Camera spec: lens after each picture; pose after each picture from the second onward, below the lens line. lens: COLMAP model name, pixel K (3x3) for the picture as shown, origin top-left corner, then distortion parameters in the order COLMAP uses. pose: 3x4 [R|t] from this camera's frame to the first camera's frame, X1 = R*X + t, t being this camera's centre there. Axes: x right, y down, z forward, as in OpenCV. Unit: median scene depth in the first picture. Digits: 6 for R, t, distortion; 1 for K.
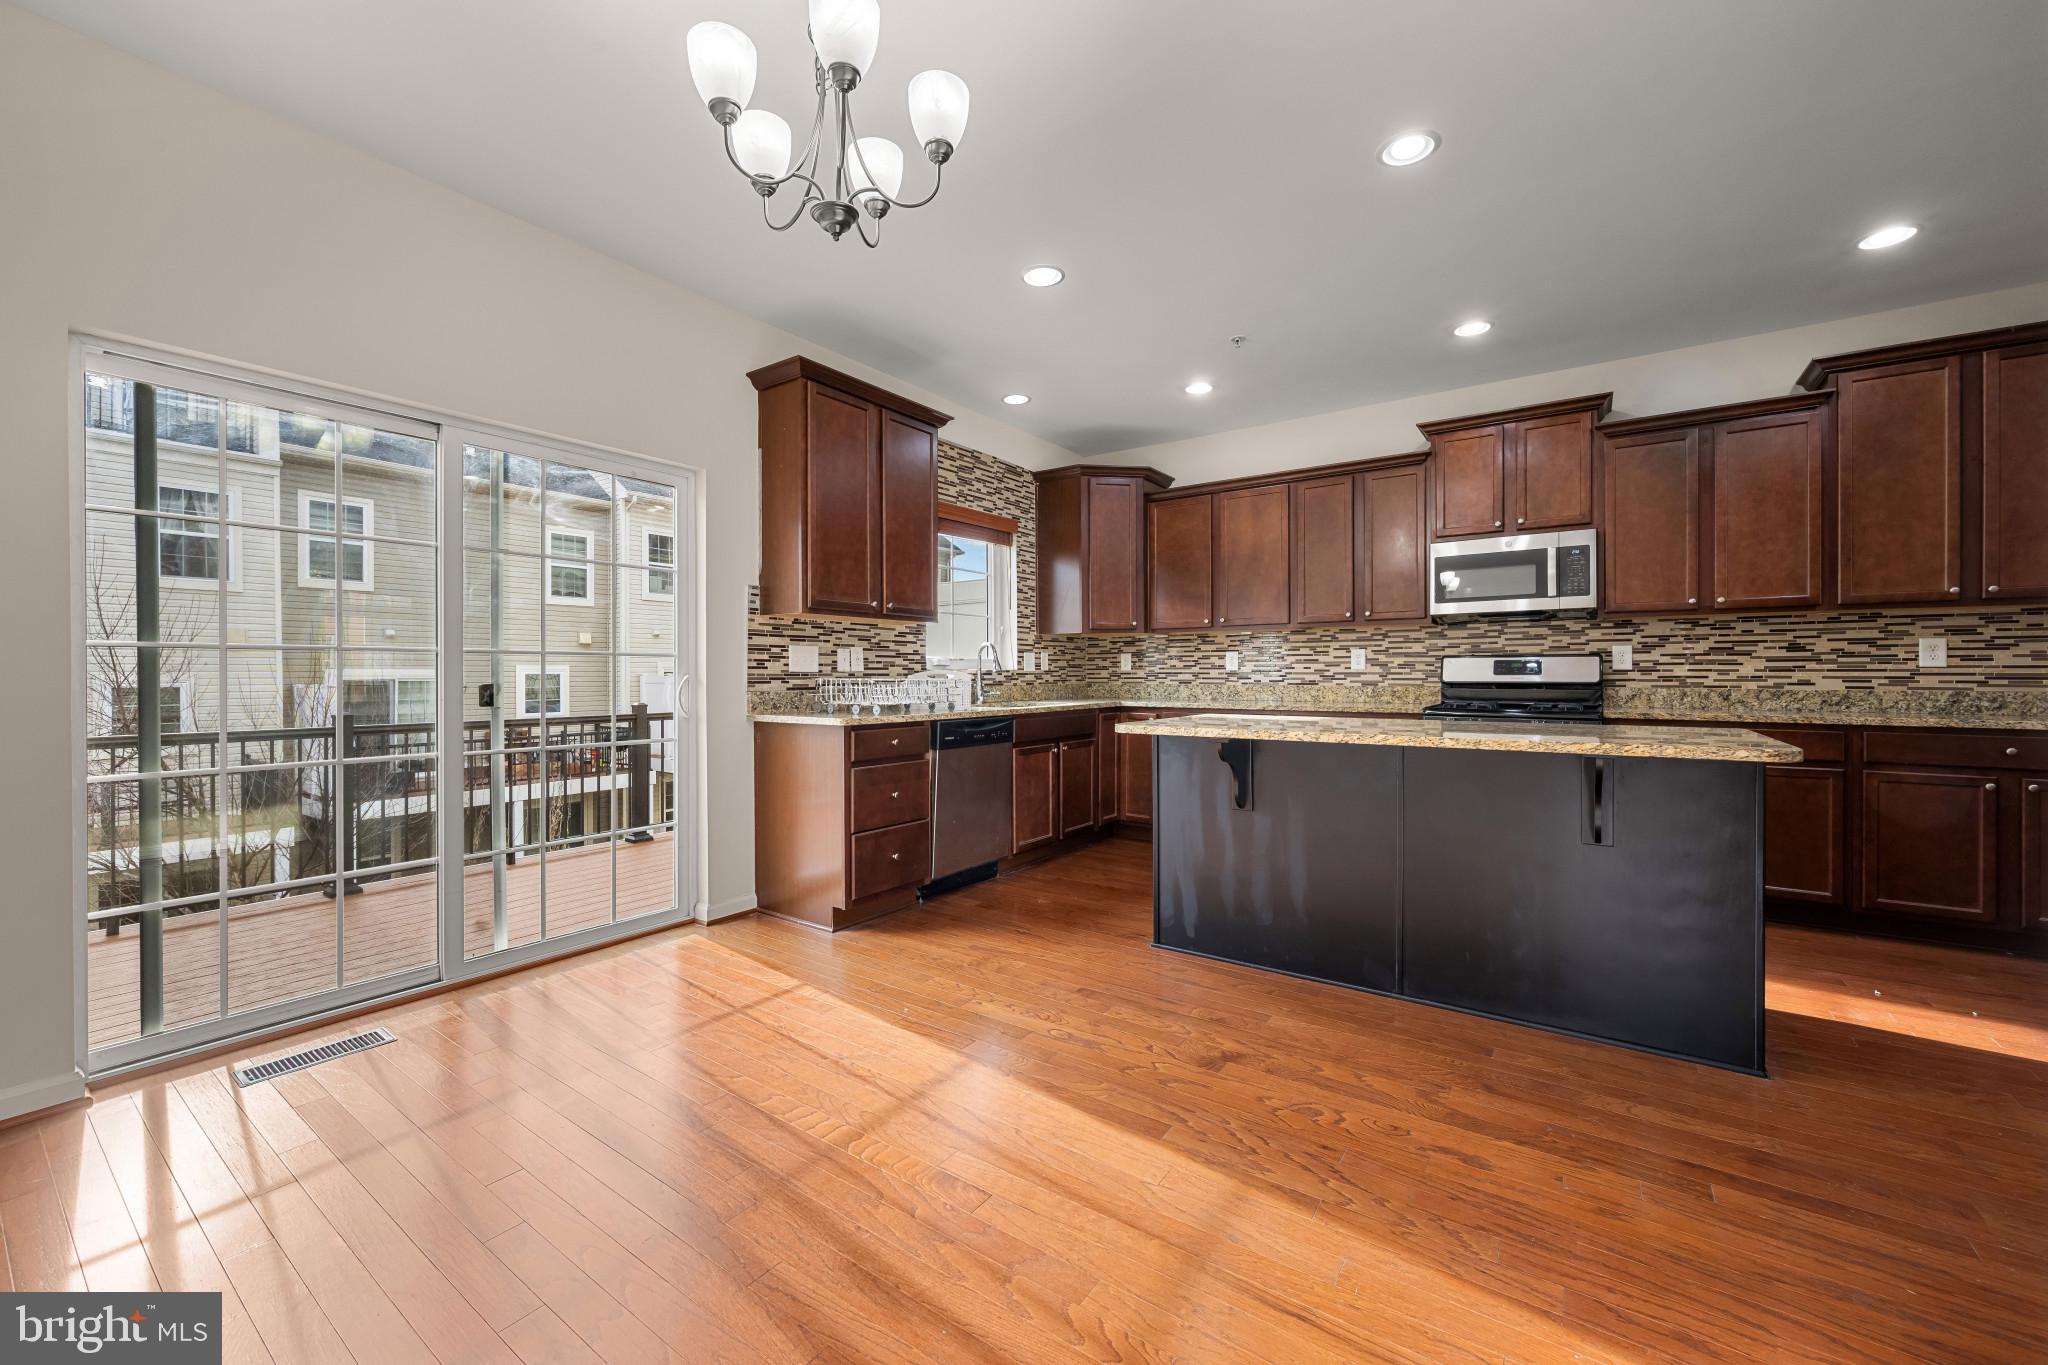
lens RADIAL K [[808.7, 0, 1013.5], [0, 808.7, 664.4], [0, 0, 1]] dist [-0.002798, 0.000151]
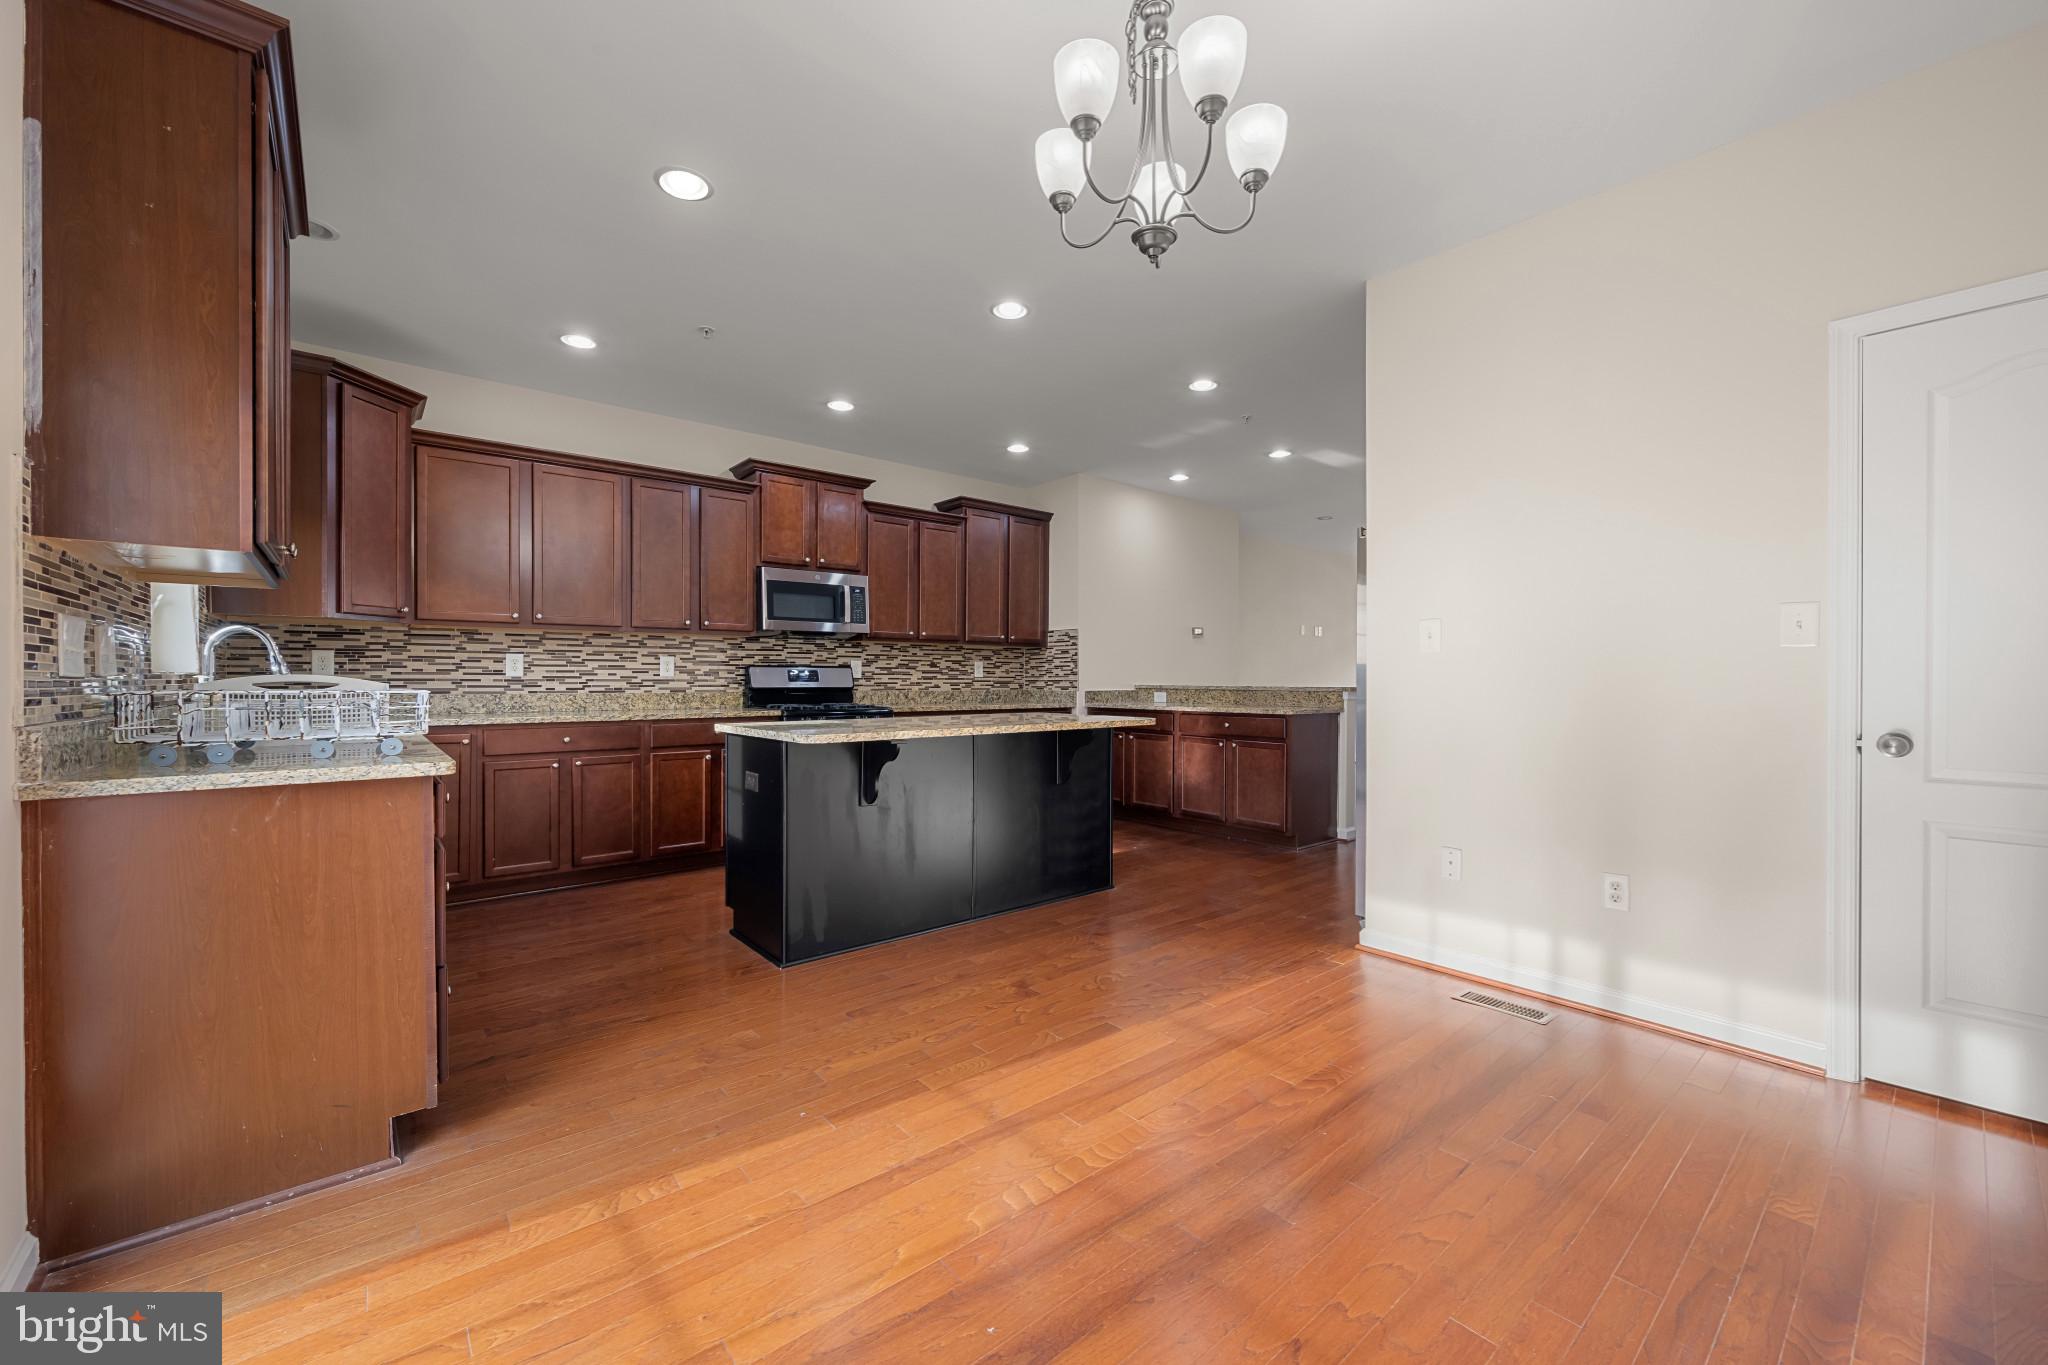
lens RADIAL K [[796.5, 0, 1033.2], [0, 796.5, 681.8], [0, 0, 1]] dist [-0.001875, -0.000202]
pose [[0.236083, -0.001042, 0.971732, -0.508108], [-0.012225, 0.999917, 0.004043, 0.003860], [-0.971656, -0.012833, 0.236051, 0.378063]]
